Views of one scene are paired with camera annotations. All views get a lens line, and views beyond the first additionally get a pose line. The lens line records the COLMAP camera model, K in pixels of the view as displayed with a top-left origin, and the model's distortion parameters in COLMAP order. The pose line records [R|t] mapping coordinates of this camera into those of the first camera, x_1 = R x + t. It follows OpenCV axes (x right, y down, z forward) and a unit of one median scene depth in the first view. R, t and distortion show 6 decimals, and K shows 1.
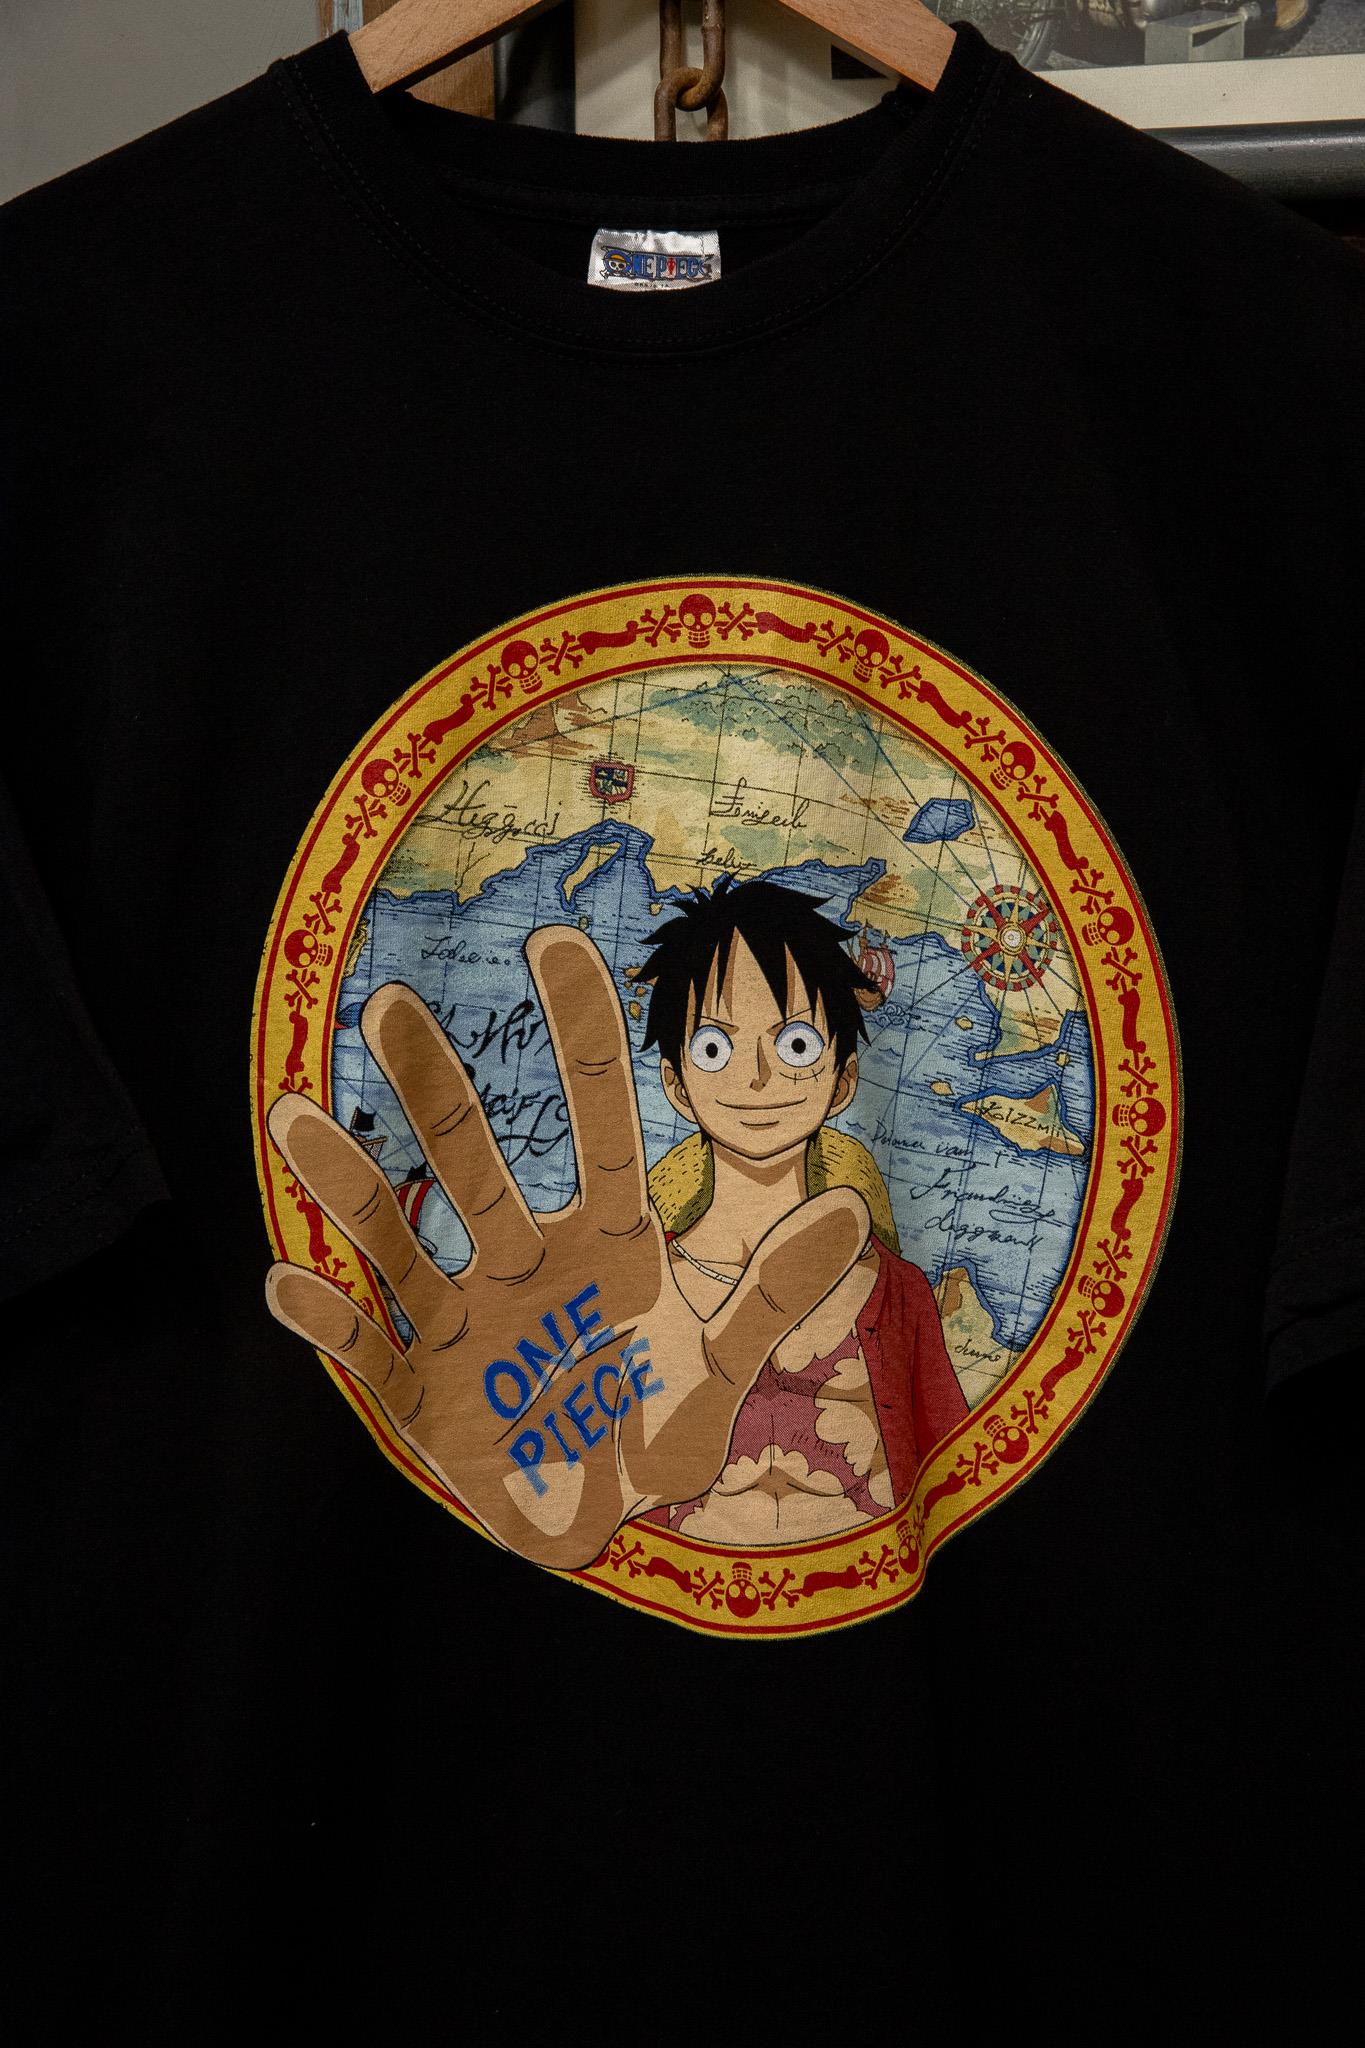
lens RADIAL K [[3525.1, 0, 691.8], [0, 3525.1, 1059.8], [0, 0, 1]] dist [0.112065, 0.159312]
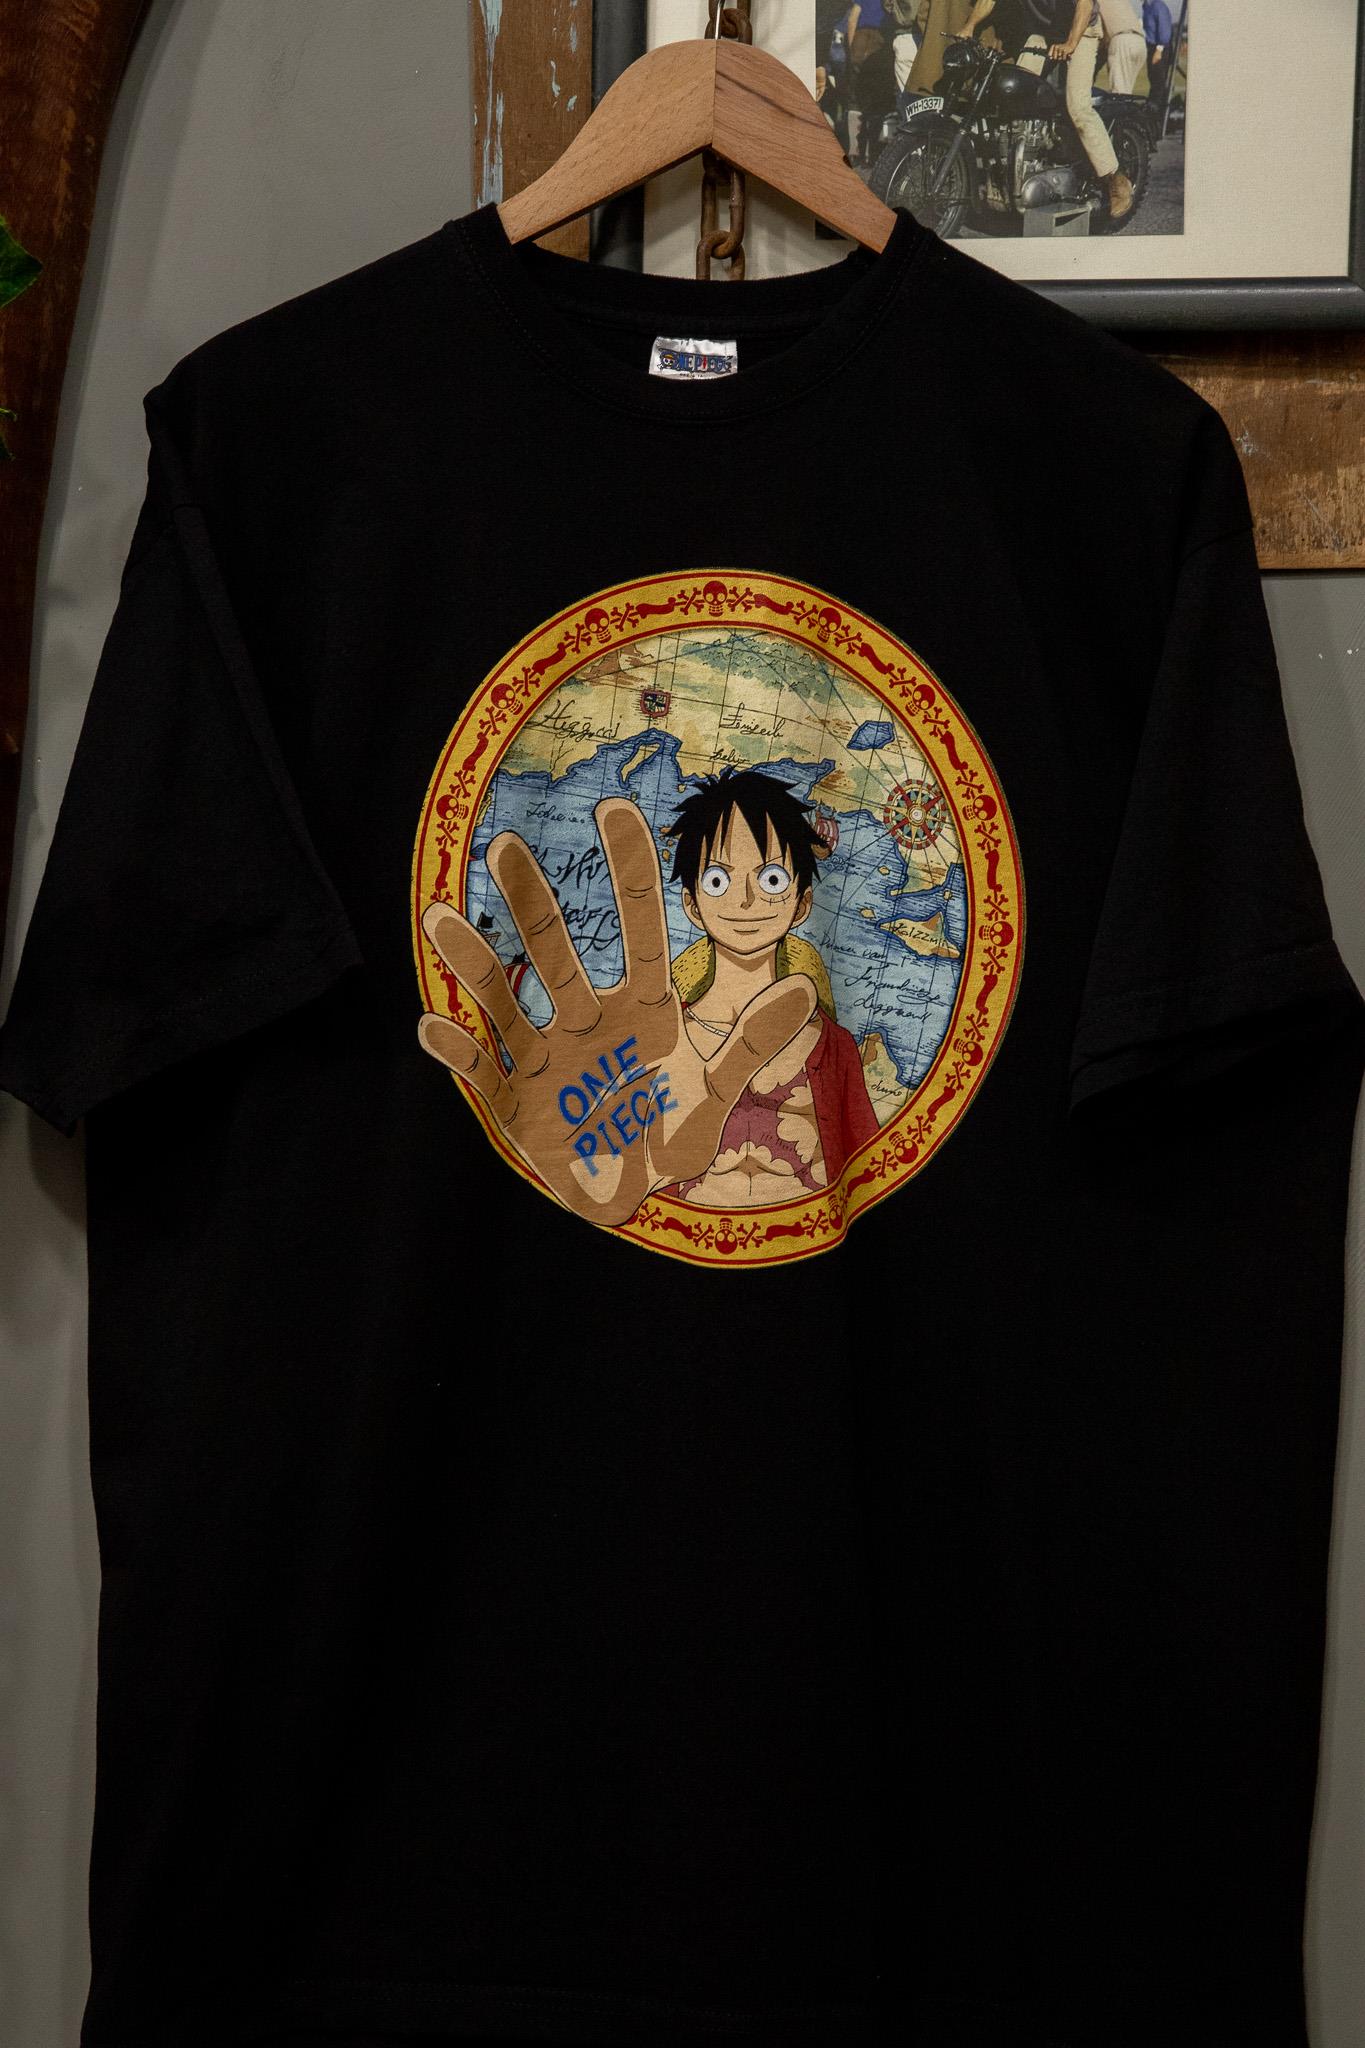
lens RADIAL K [[3461.0, 0, 682.5], [0, 3461.0, 1024.0], [0, 0, 1]] dist [0.176331, -0.103348]
pose [[0.999570, 0.029308, -0.000688, -0.005993], [-0.029309, 0.999569, -0.001679, 0.060819], [0.000638, 0.001698, 0.999998, -0.486326]]
